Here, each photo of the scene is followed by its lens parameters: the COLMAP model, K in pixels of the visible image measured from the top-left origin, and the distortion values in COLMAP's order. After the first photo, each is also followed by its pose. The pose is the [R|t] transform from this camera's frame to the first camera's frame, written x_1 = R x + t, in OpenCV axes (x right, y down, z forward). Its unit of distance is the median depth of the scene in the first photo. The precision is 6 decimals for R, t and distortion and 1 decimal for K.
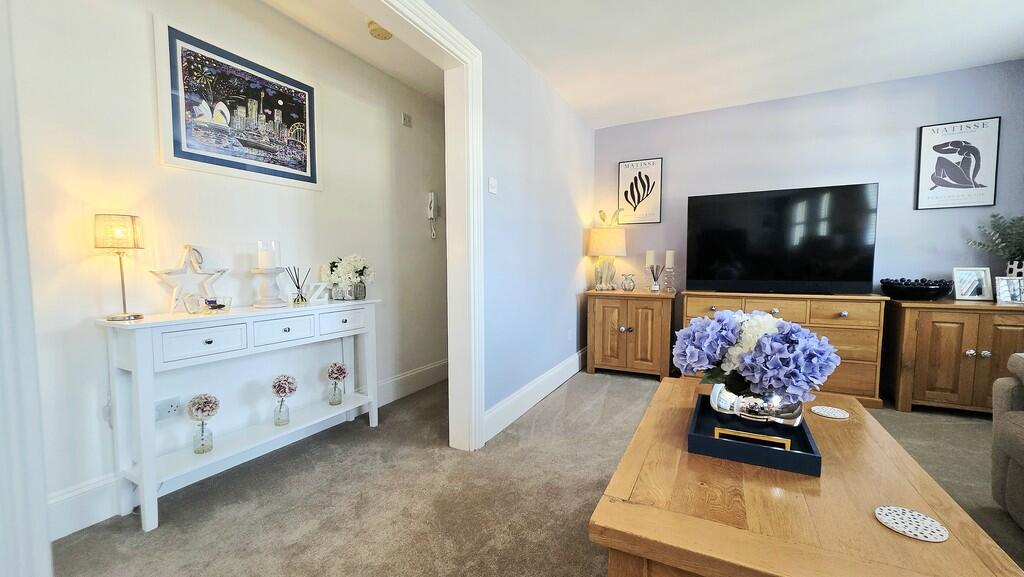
lens RADIAL K [[410.1, 0, 512.0], [0, 410.1, 294.0], [0, 0, 1]] dist [0.000219, 0.000369]
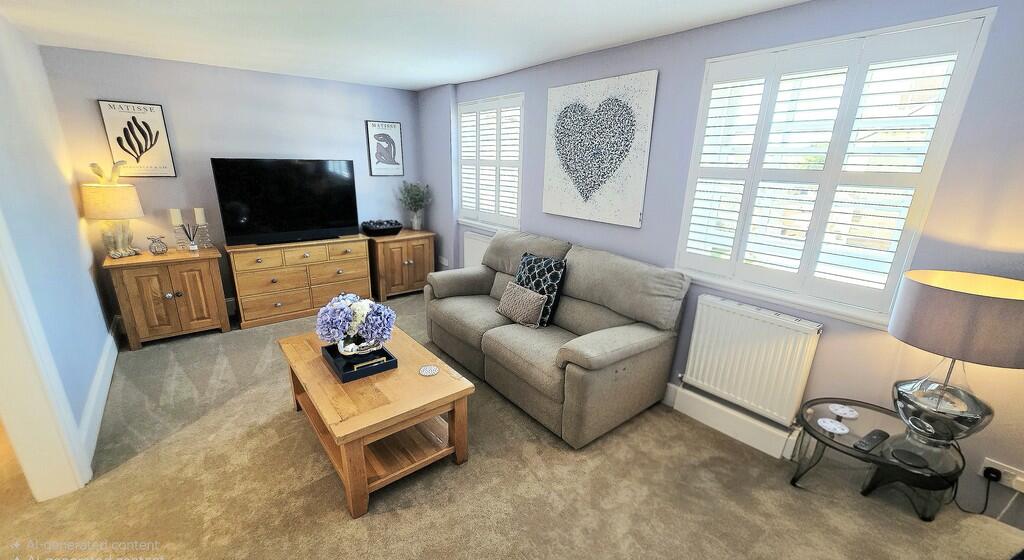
lens RADIAL K [[403.4, 0, 509.2], [0, 403.4, 297.1], [0, 0, 1]] dist [0.000360, -0.000057]
pose [[0.407213, -0.273244, 0.871502, -0.245639], [0.037953, 0.958437, 0.282767, -0.156829], [-0.912544, -0.082070, 0.400658, -0.126801]]
